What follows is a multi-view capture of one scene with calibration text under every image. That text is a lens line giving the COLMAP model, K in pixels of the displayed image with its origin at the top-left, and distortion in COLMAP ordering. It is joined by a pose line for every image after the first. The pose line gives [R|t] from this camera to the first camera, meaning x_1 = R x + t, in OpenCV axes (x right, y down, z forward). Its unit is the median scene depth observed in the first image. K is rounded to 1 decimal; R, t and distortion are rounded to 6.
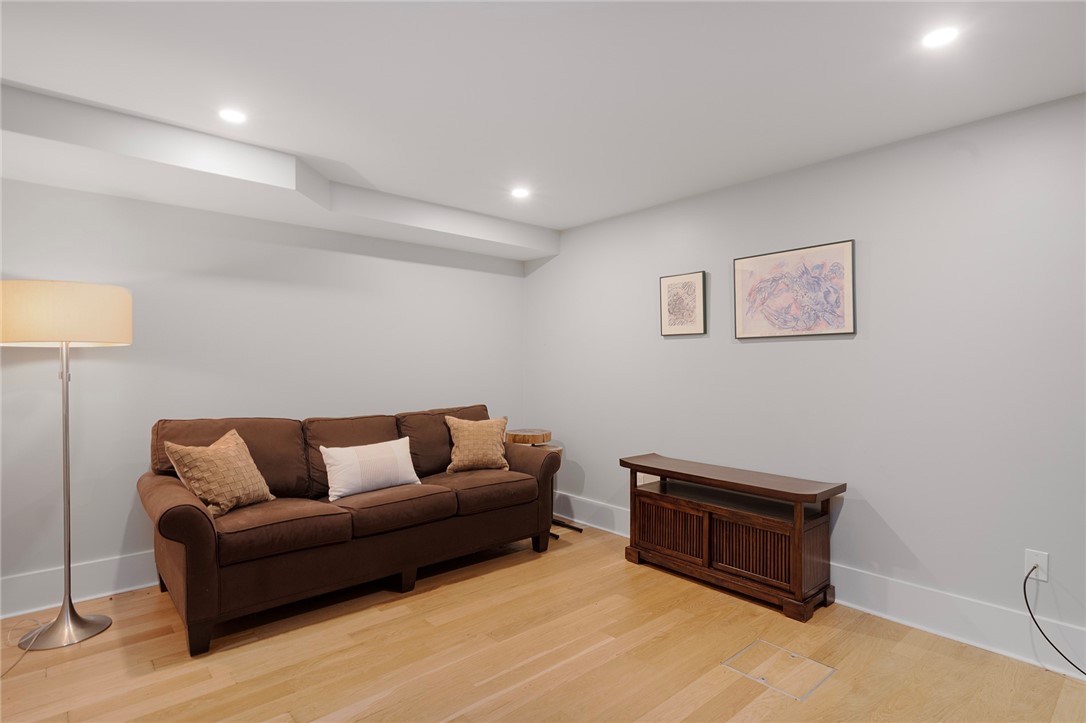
lens RADIAL K [[561.1, 0, 540.8], [0, 561.1, 365.7], [0, 0, 1]] dist [0.013617, -0.006587]
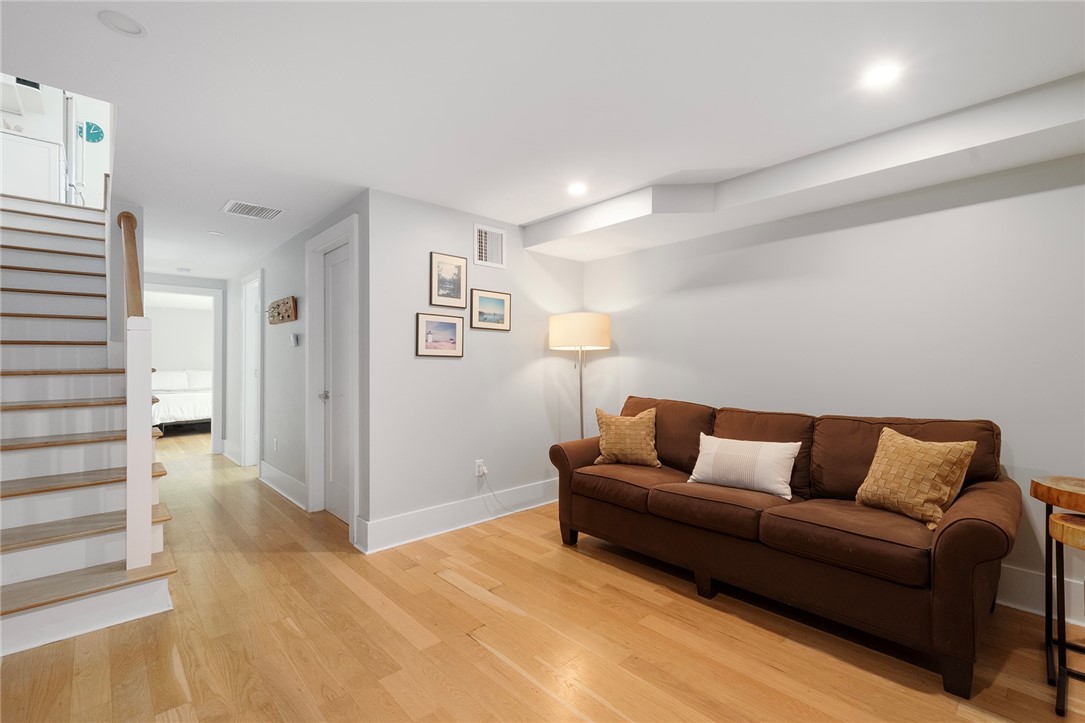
lens RADIAL K [[491.0, 0, 540.2], [0, 491.0, 356.2], [0, 0, 1]] dist [0.016220, -0.002452]
pose [[0.005127, -0.015233, -0.999871, 0.593897], [0.001949, 0.999882, -0.015223, 0.009880], [0.999985, -0.001871, 0.005156, 0.720819]]
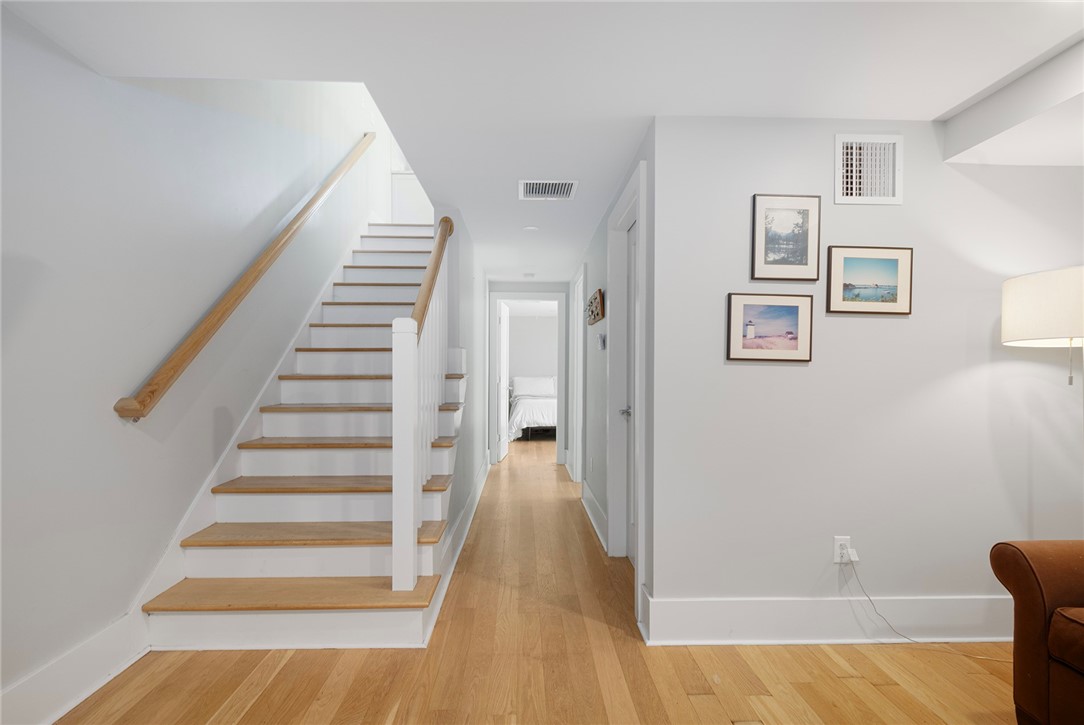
lens RADIAL K [[560.1, 0, 536.1], [0, 560.1, 372.0], [0, 0, 1]] dist [0.013617, -0.006587]
pose [[-0.648638, -0.003077, -0.761091, 0.285057], [-0.007053, 0.999973, 0.001969, 0.010028], [0.761065, 0.006645, -0.648642, 0.767028]]
